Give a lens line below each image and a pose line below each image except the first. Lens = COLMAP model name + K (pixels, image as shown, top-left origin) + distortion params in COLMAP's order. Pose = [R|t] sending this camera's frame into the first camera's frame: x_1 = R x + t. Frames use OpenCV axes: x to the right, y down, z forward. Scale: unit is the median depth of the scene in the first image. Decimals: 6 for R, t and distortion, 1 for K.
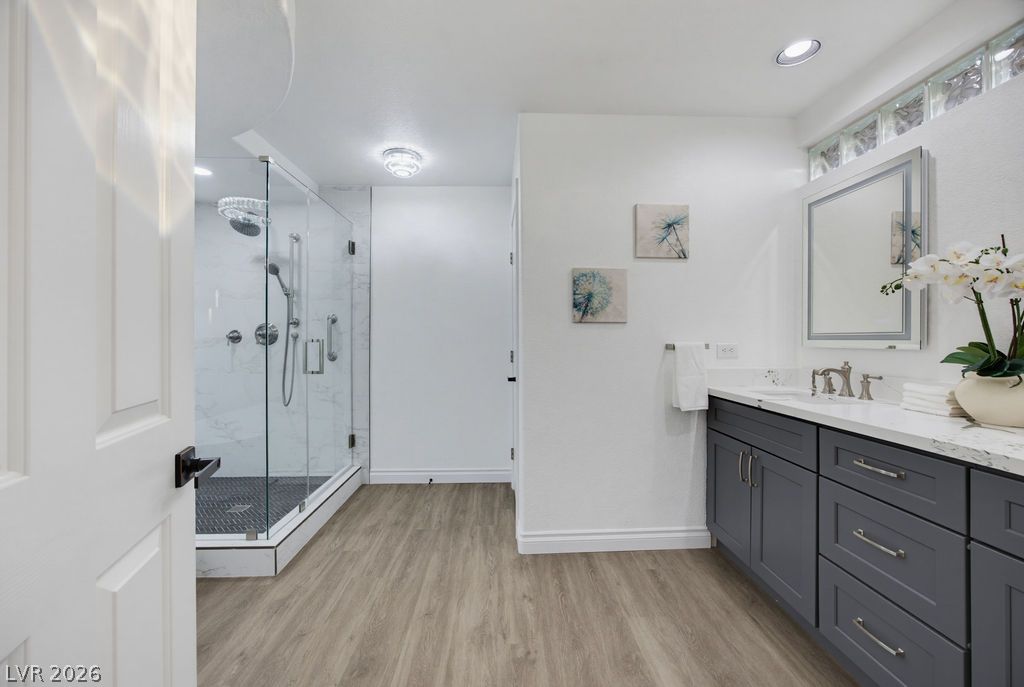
lens RADIAL K [[393.8, 0, 515.4], [0, 393.8, 339.6], [0, 0, 1]] dist [-0.019221, 0.005615]
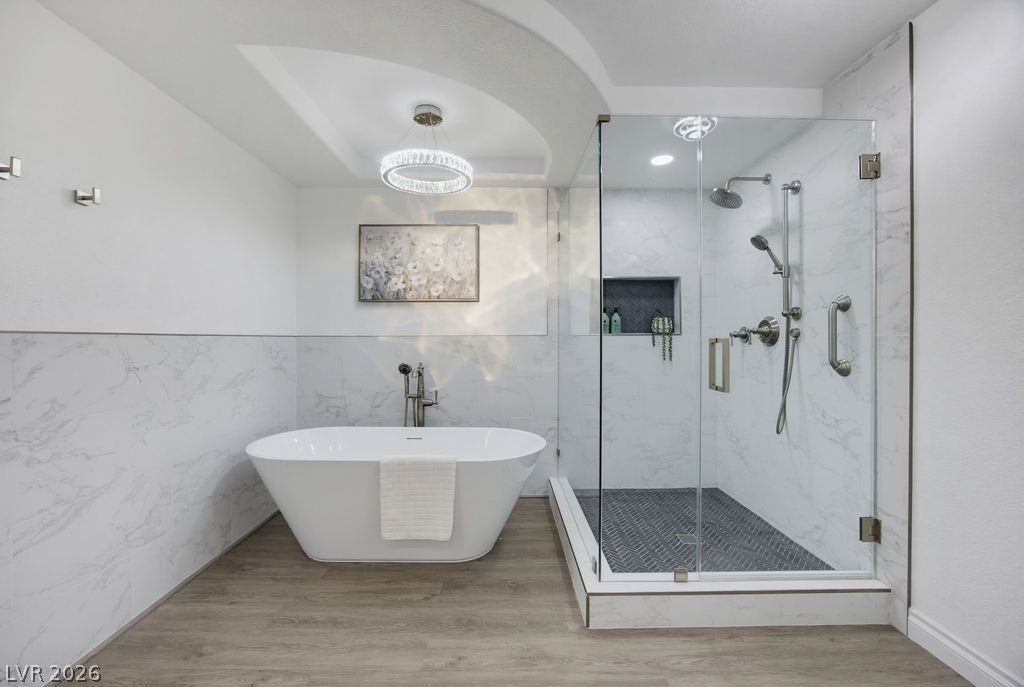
lens RADIAL K [[393.8, 0, 511.7], [0, 393.8, 337.7], [0, 0, 1]] dist [-0.019221, 0.005615]
pose [[-0.031013, 0.002082, -0.999517, 0.126038], [-0.003094, 0.999993, 0.002179, -0.002153], [0.999514, 0.003160, -0.031006, 0.532363]]
